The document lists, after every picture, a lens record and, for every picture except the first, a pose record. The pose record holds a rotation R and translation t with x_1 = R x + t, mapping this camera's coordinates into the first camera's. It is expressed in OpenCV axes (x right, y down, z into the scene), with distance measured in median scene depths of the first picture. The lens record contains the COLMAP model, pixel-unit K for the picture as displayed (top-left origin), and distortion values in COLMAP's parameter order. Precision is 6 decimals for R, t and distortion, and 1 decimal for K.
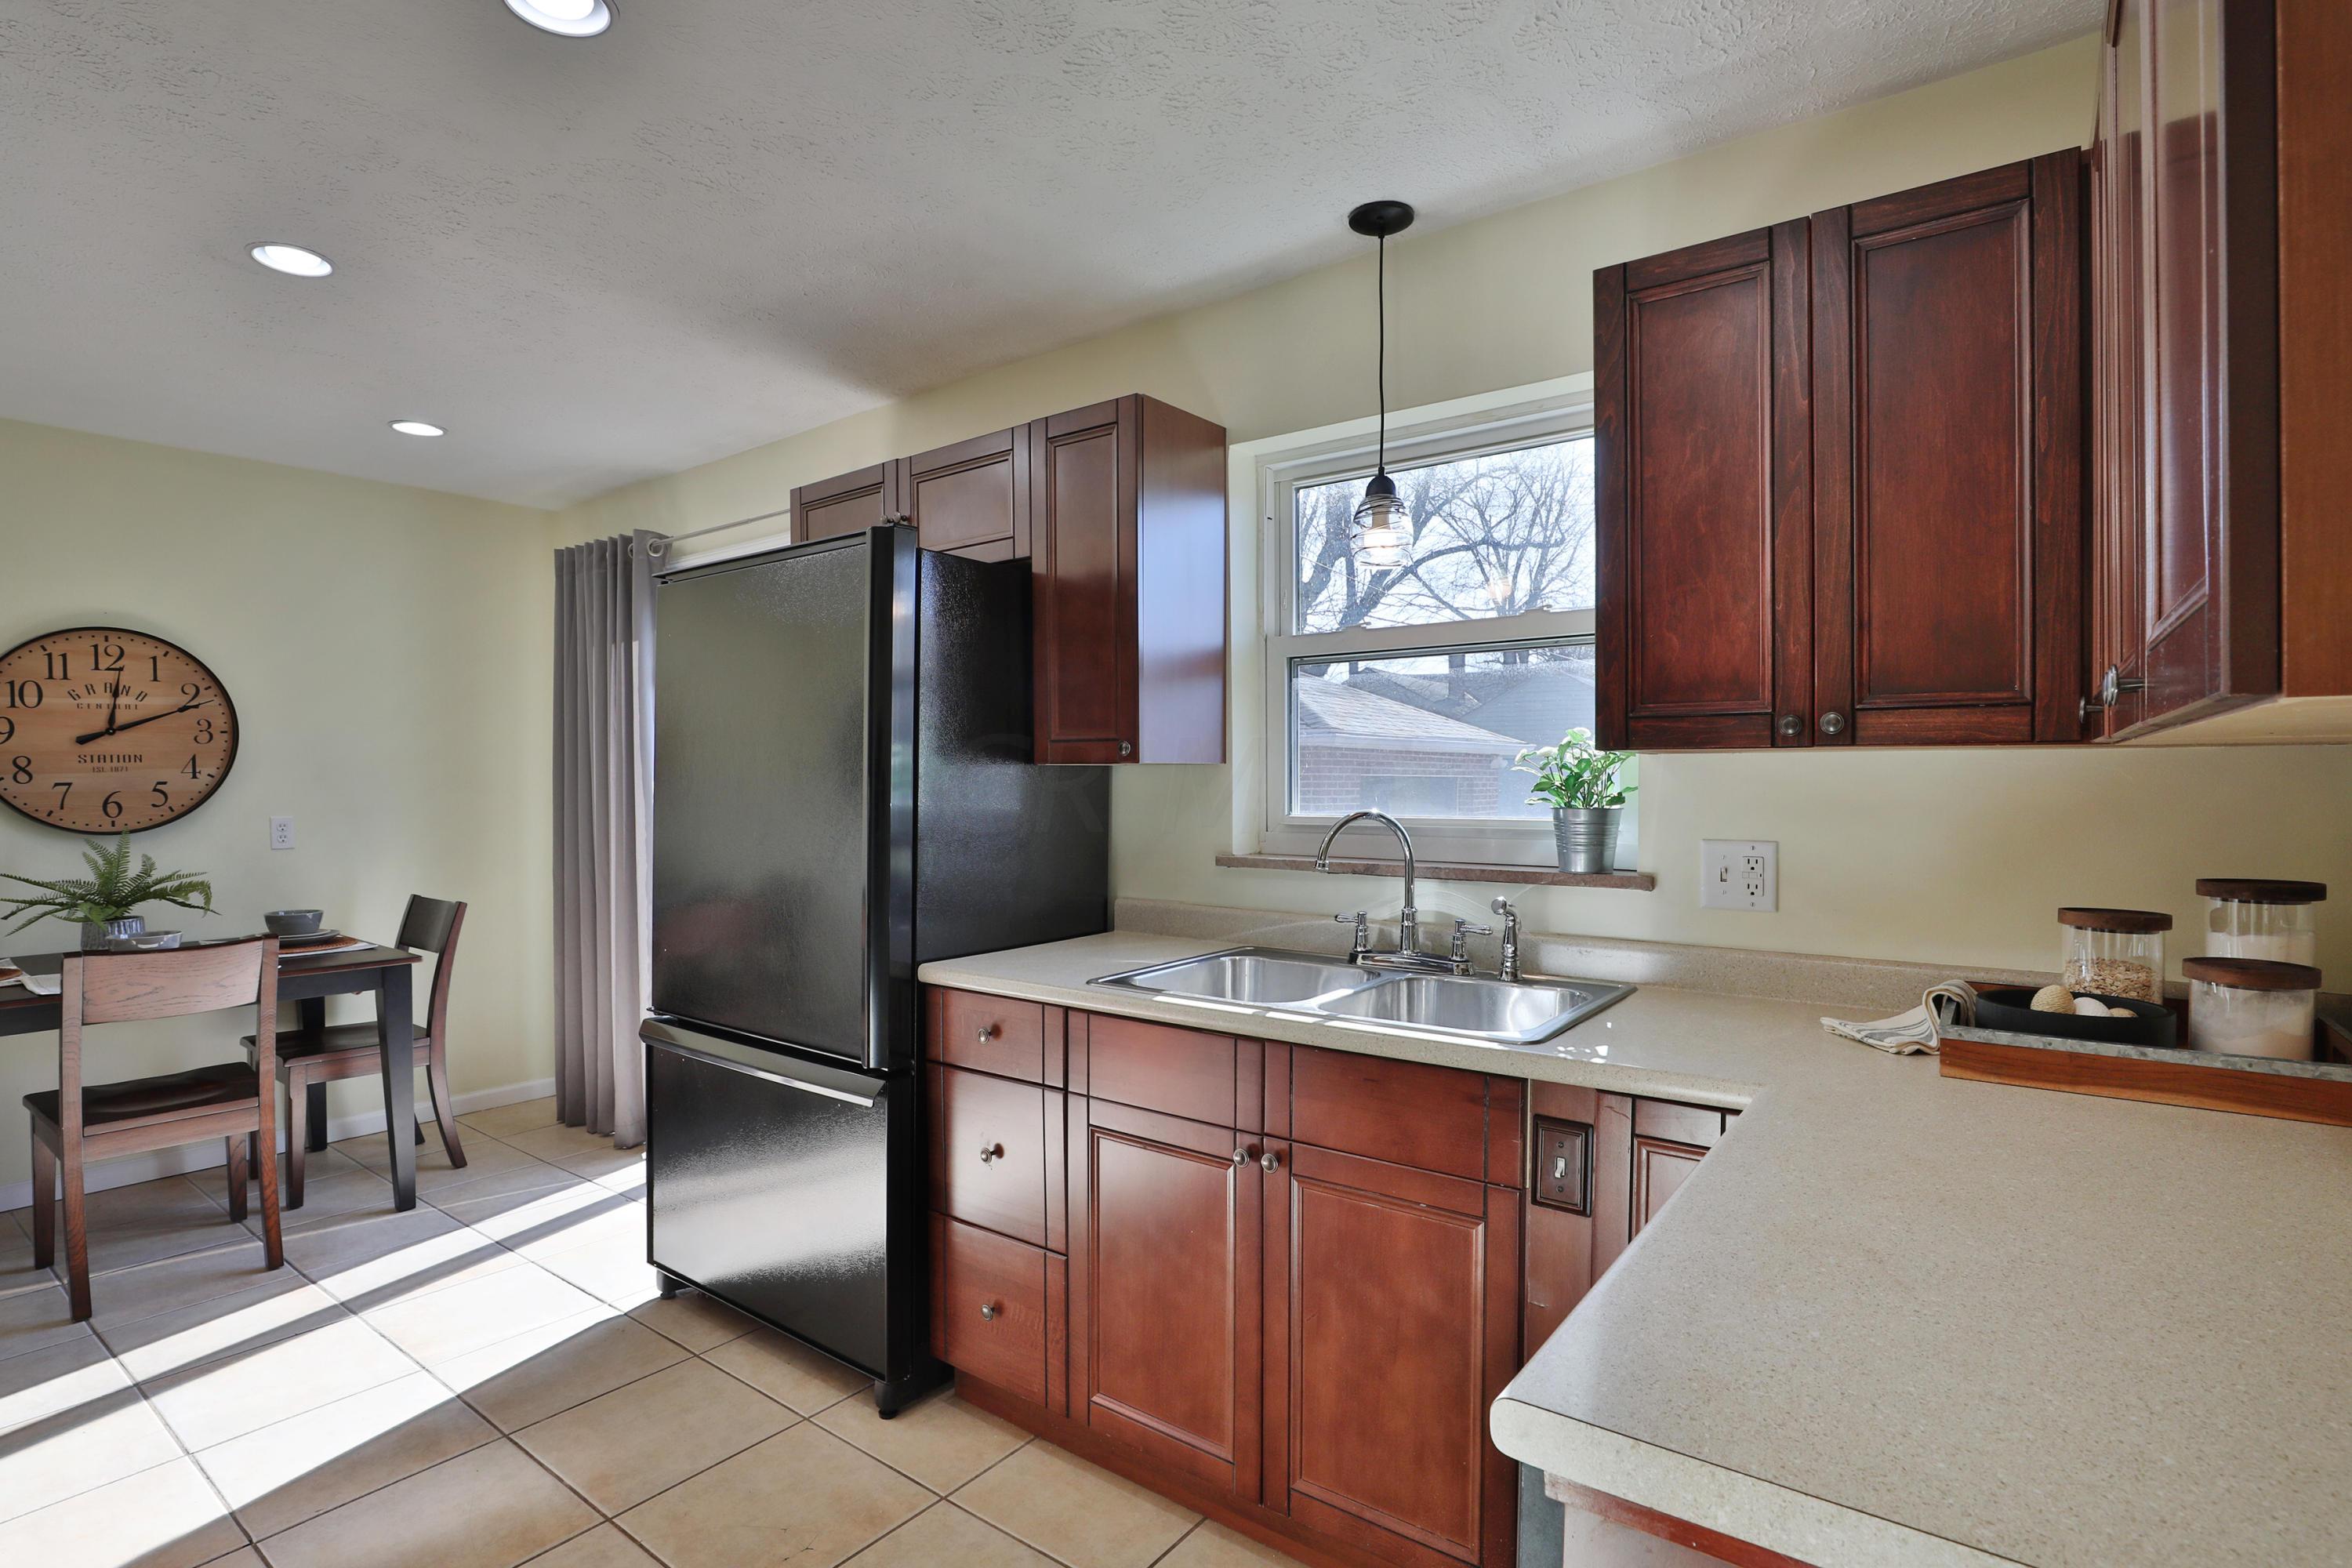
lens RADIAL K [[1148.1, 0, 1141.9], [0, 1148.1, 798.4], [0, 0, 1]] dist [-0.021905, 0.004944]
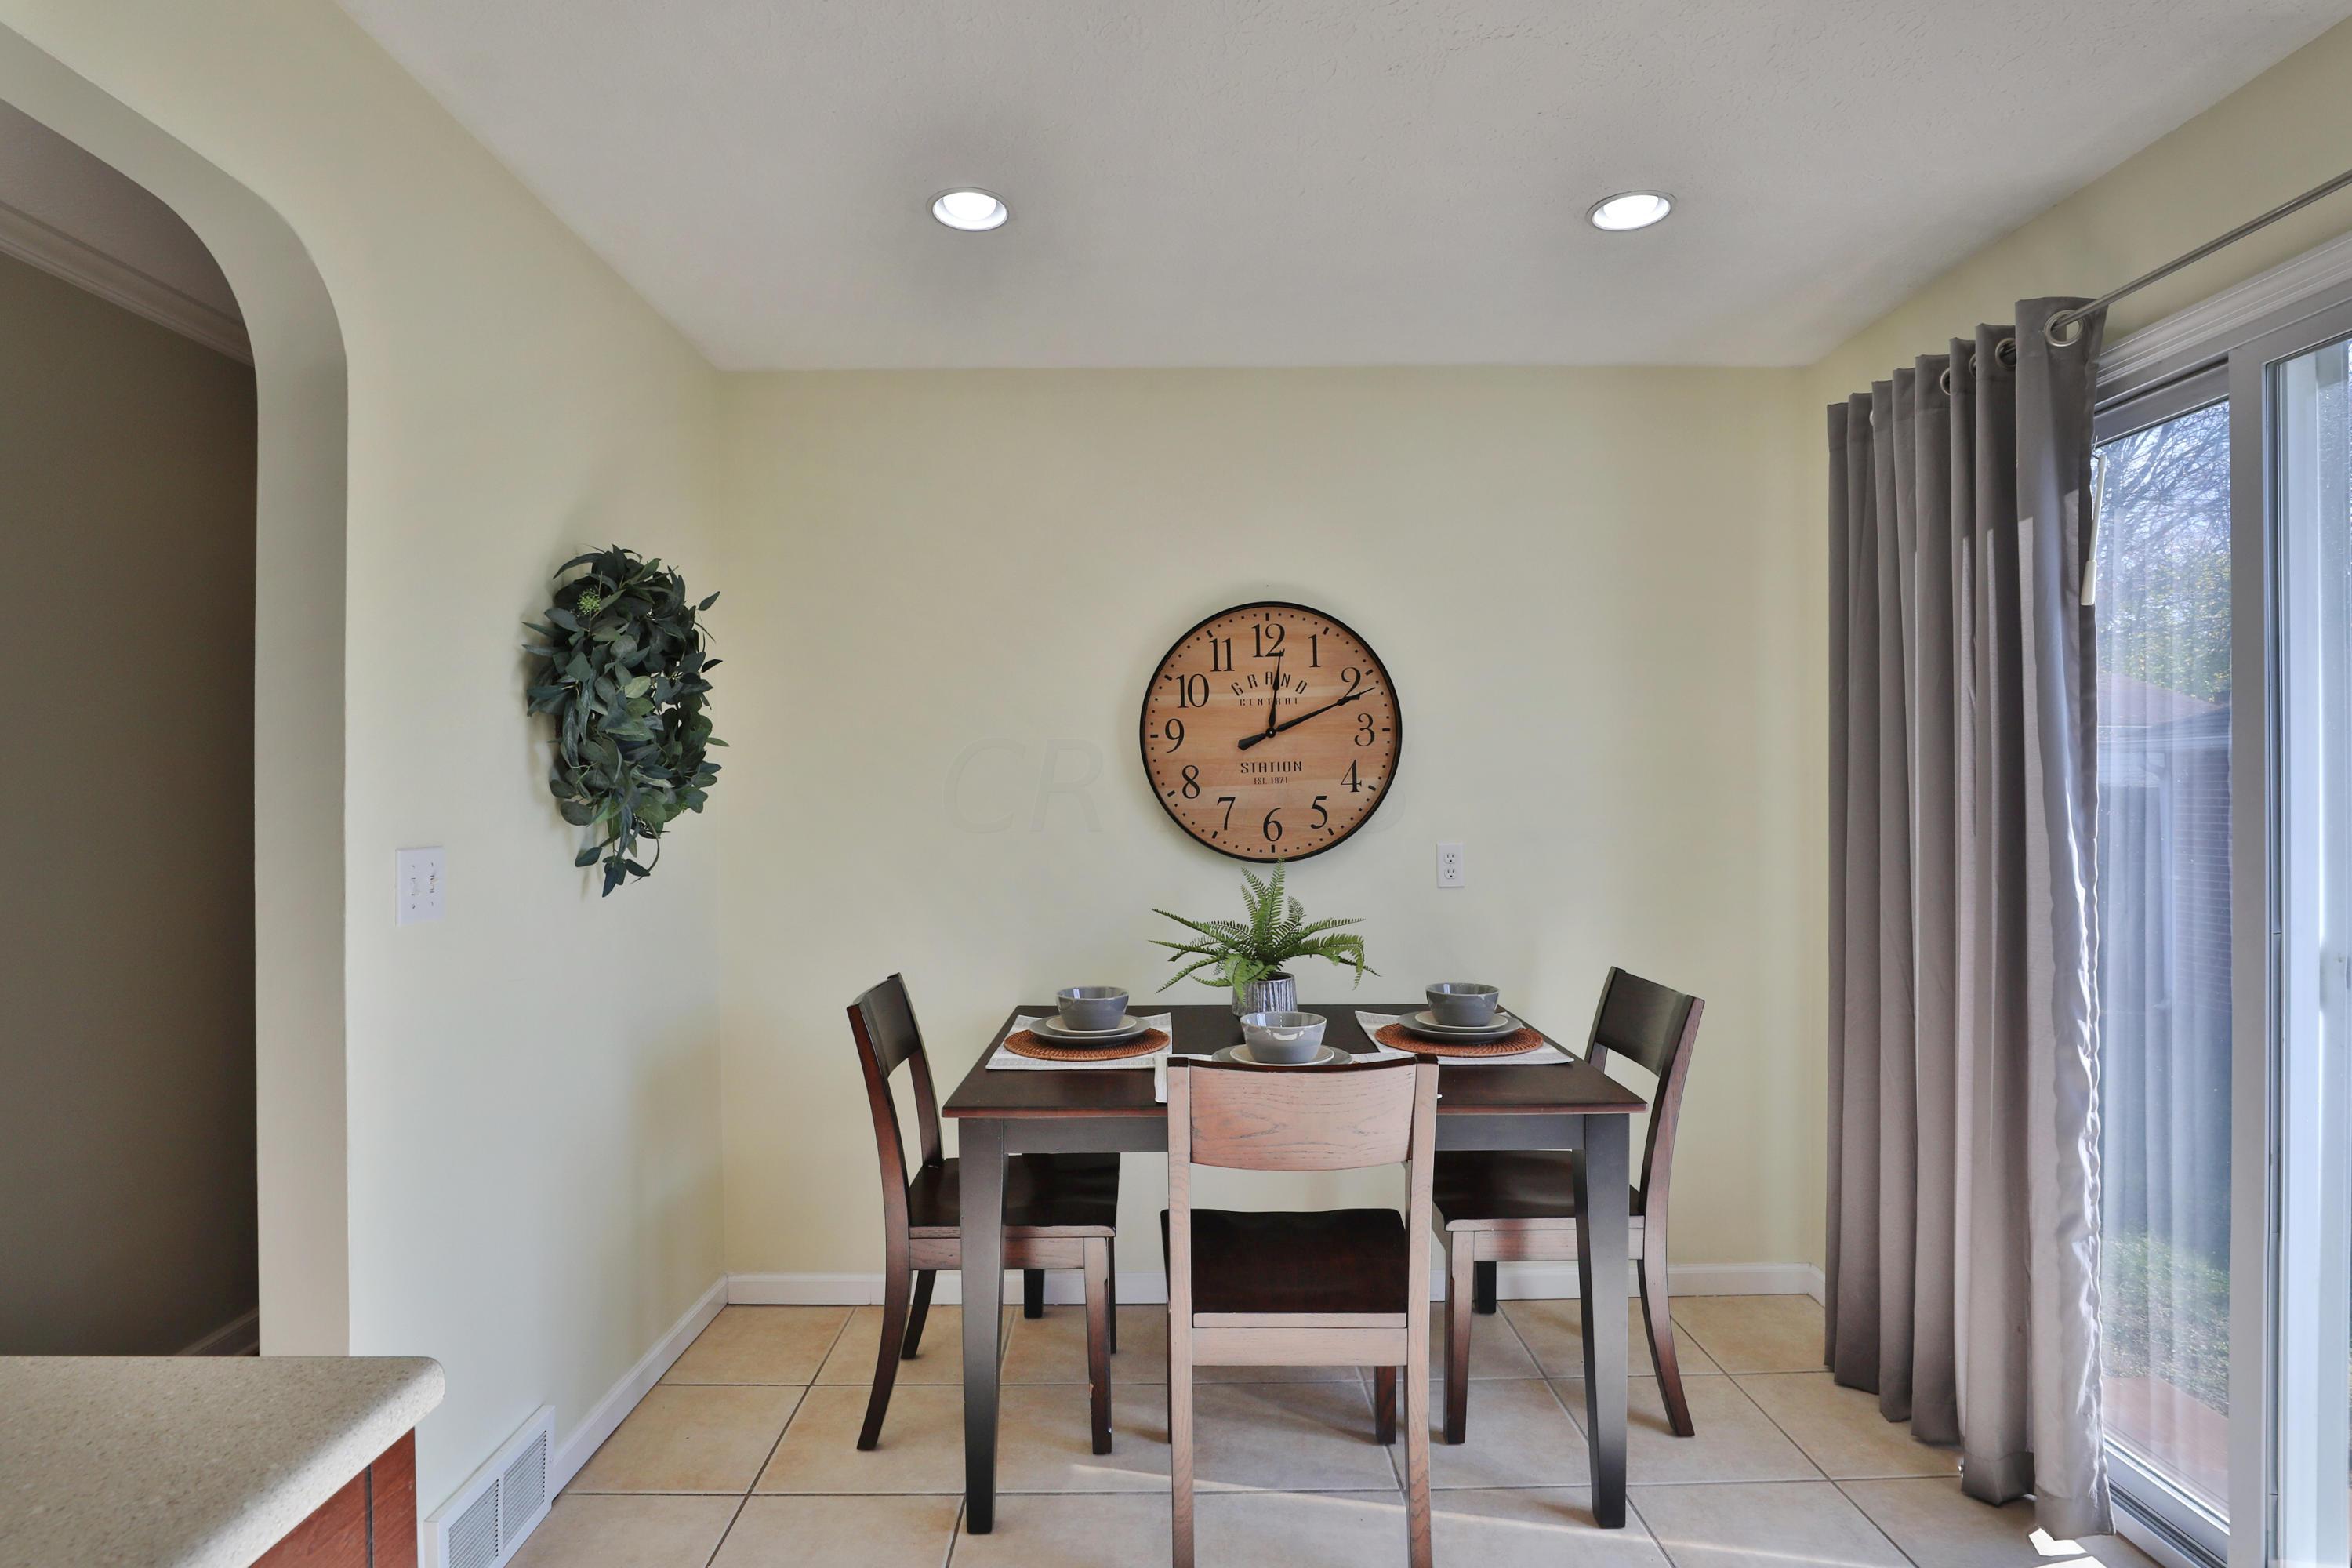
lens RADIAL K [[1152.6, 0, 1173.8], [0, 1152.6, 785.7], [0, 0, 1]] dist [-0.038750, -0.001231]
pose [[0.628604, -0.004146, -0.777715, -0.324217], [-0.009916, 0.999862, -0.013344, -0.010561], [0.777662, 0.016100, 0.628476, 0.437479]]
